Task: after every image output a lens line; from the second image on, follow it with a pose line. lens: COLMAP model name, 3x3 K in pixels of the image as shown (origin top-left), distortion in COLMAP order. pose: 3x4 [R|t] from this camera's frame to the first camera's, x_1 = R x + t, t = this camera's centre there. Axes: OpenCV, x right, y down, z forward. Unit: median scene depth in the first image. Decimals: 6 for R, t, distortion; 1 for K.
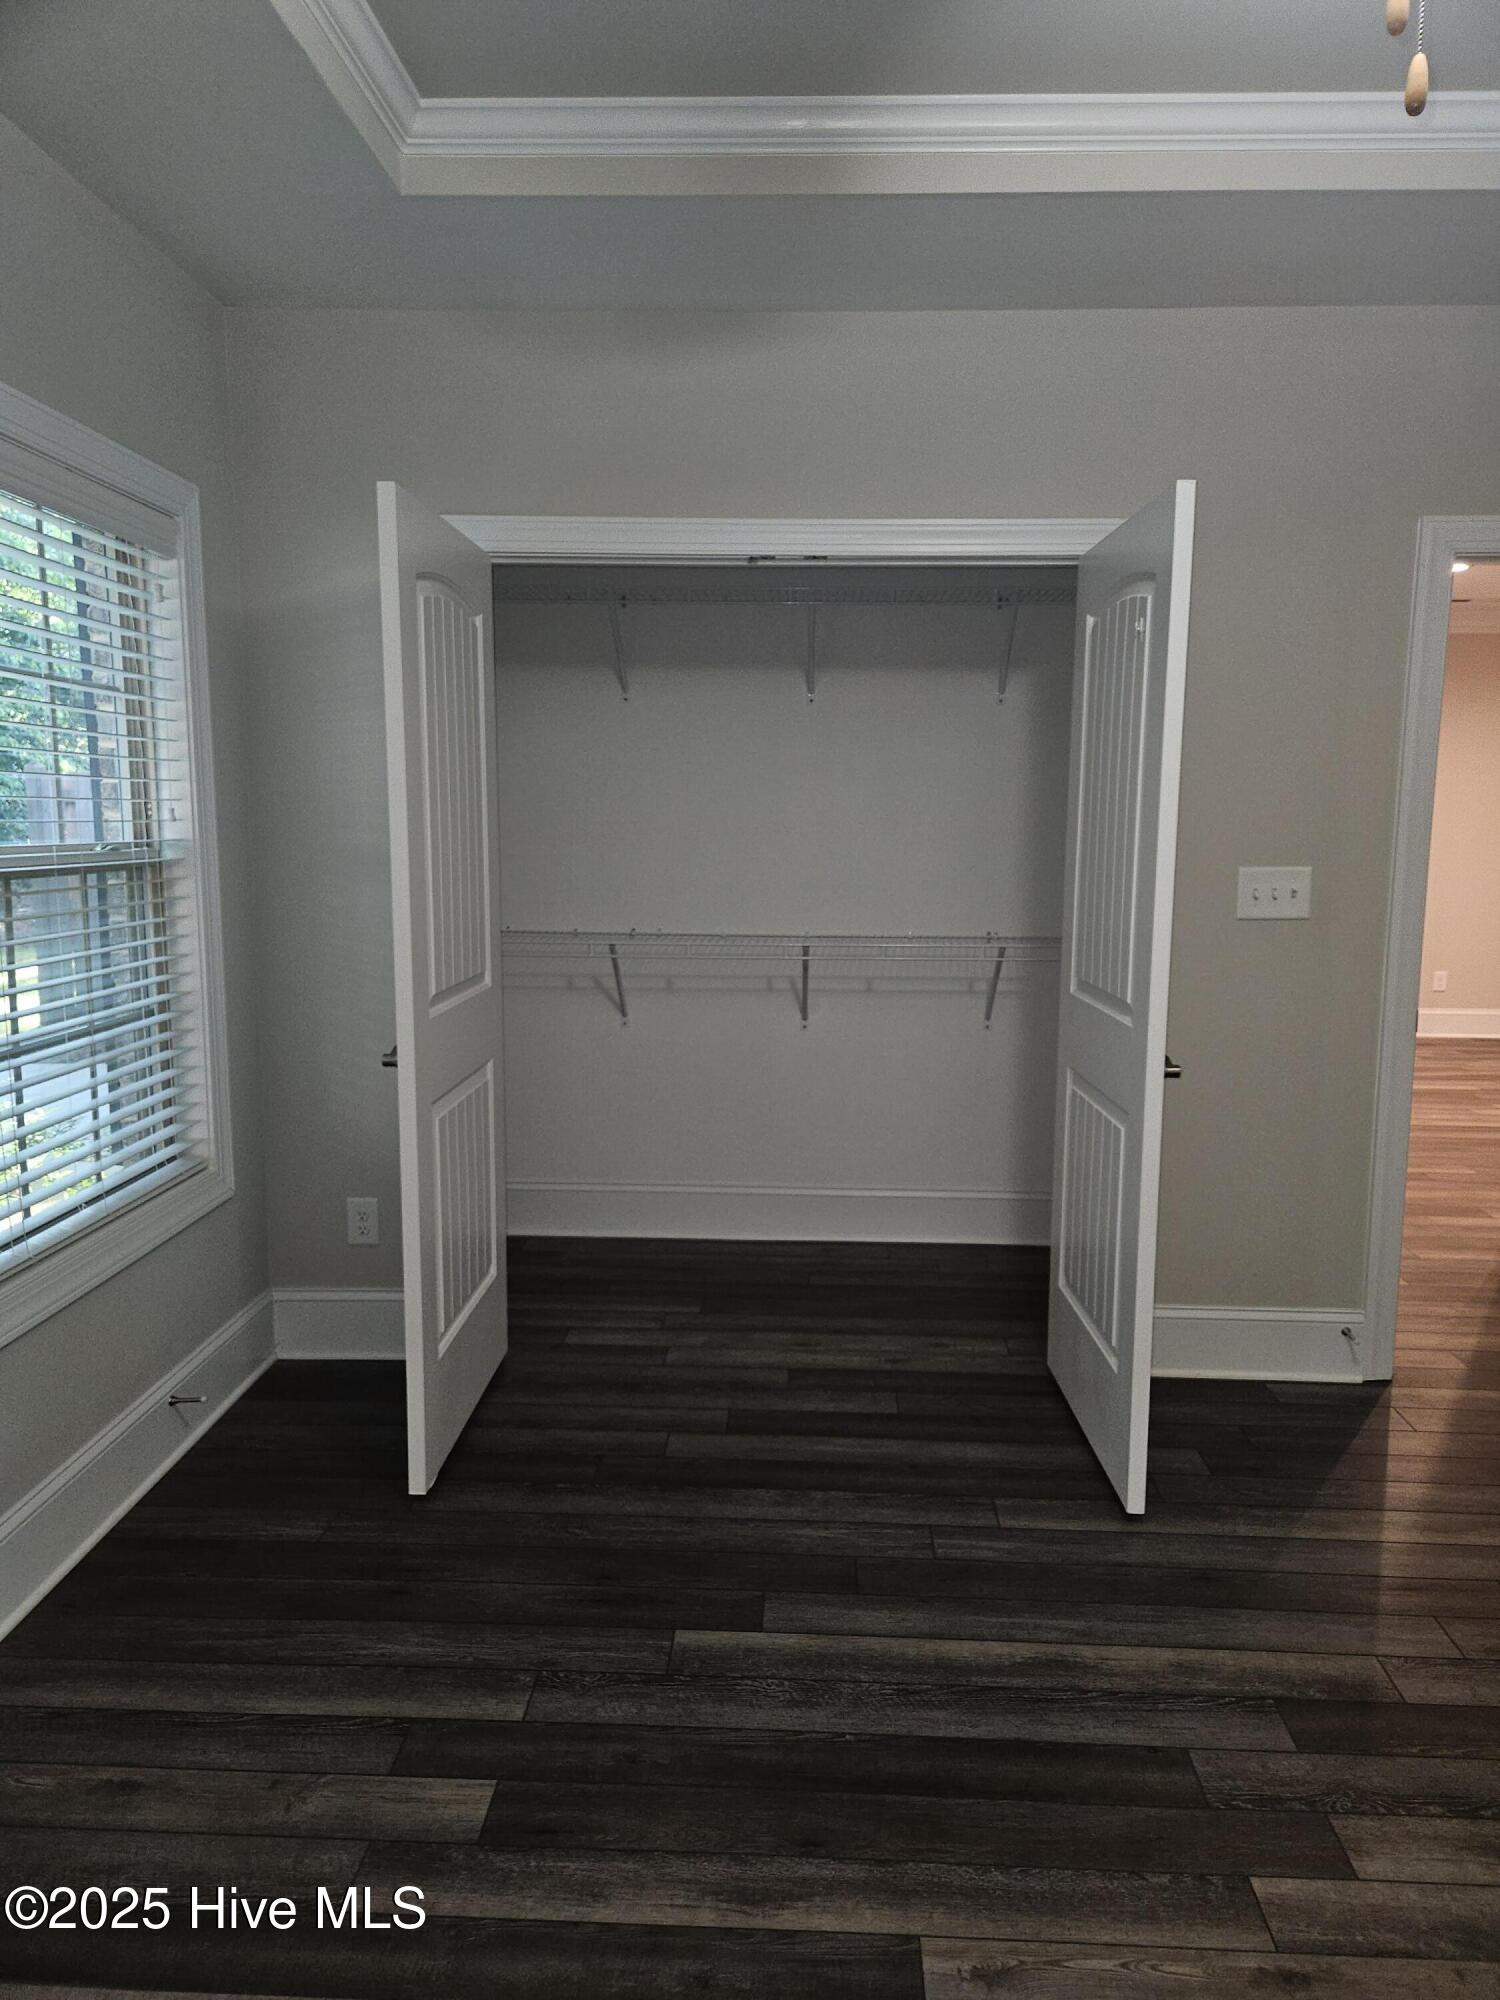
lens RADIAL K [[1344.7, 0, 751.3], [0, 1344.7, 1001.3], [0, 0, 1]] dist [-0.001842, -0.008549]
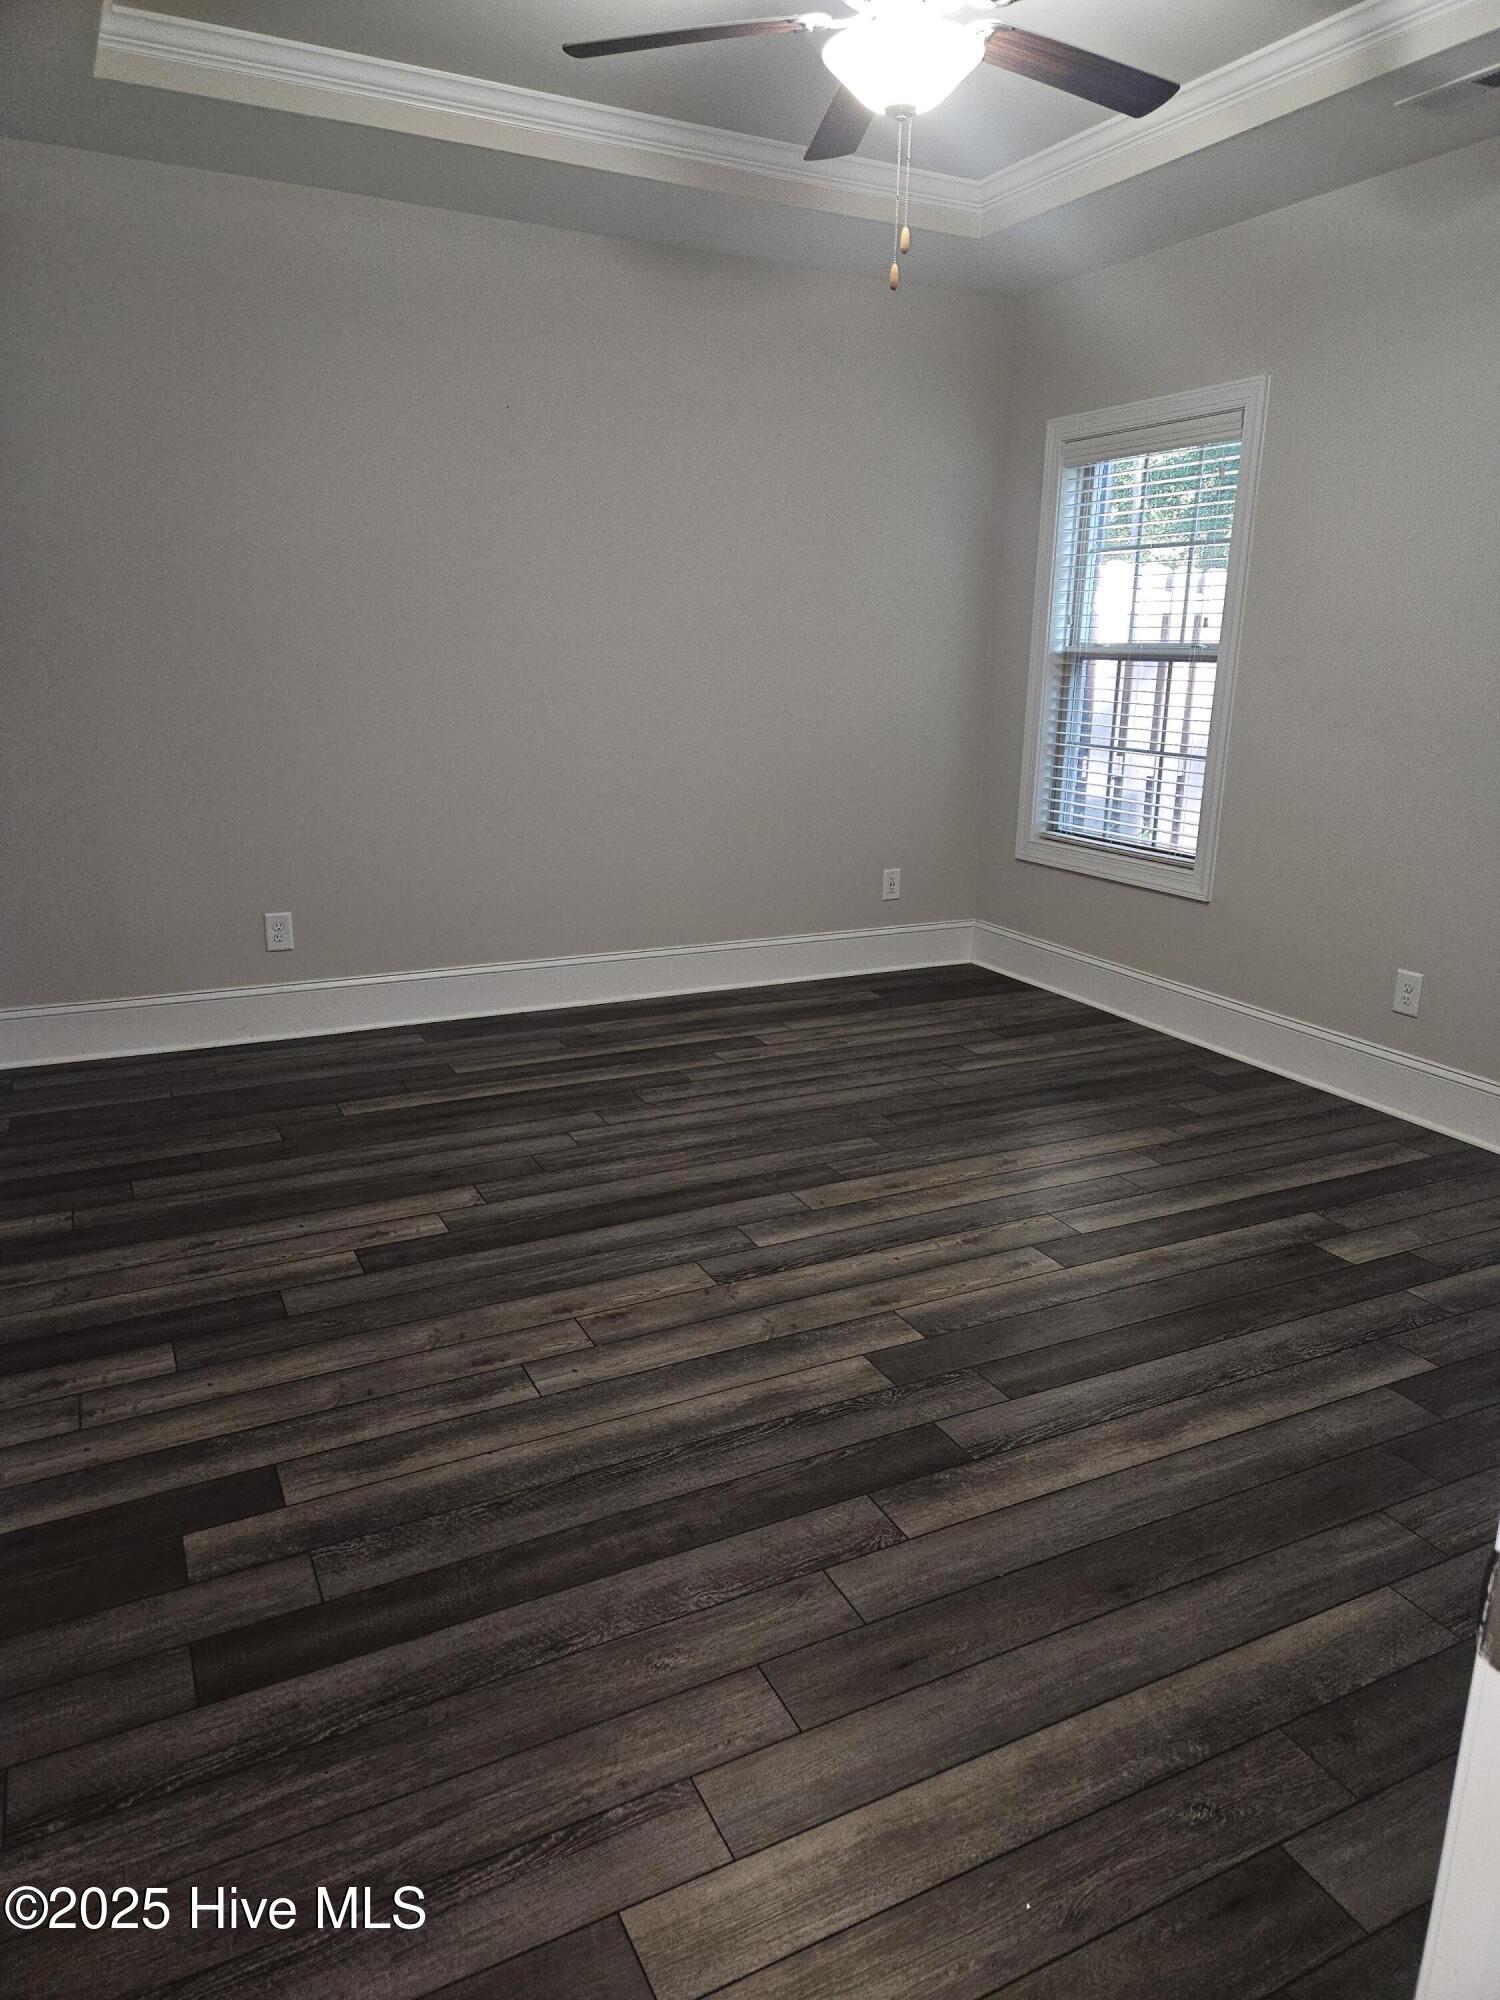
lens RADIAL K [[1344.7, 0, 748.1], [0, 1344.7, 999.9], [0, 0, 1]] dist [-0.001842, -0.008549]
pose [[-0.869223, 0.117802, -0.480181, 1.019889], [-0.087993, 0.918837, 0.384703, -0.196932], [0.486527, 0.376645, -0.788308, 1.634511]]
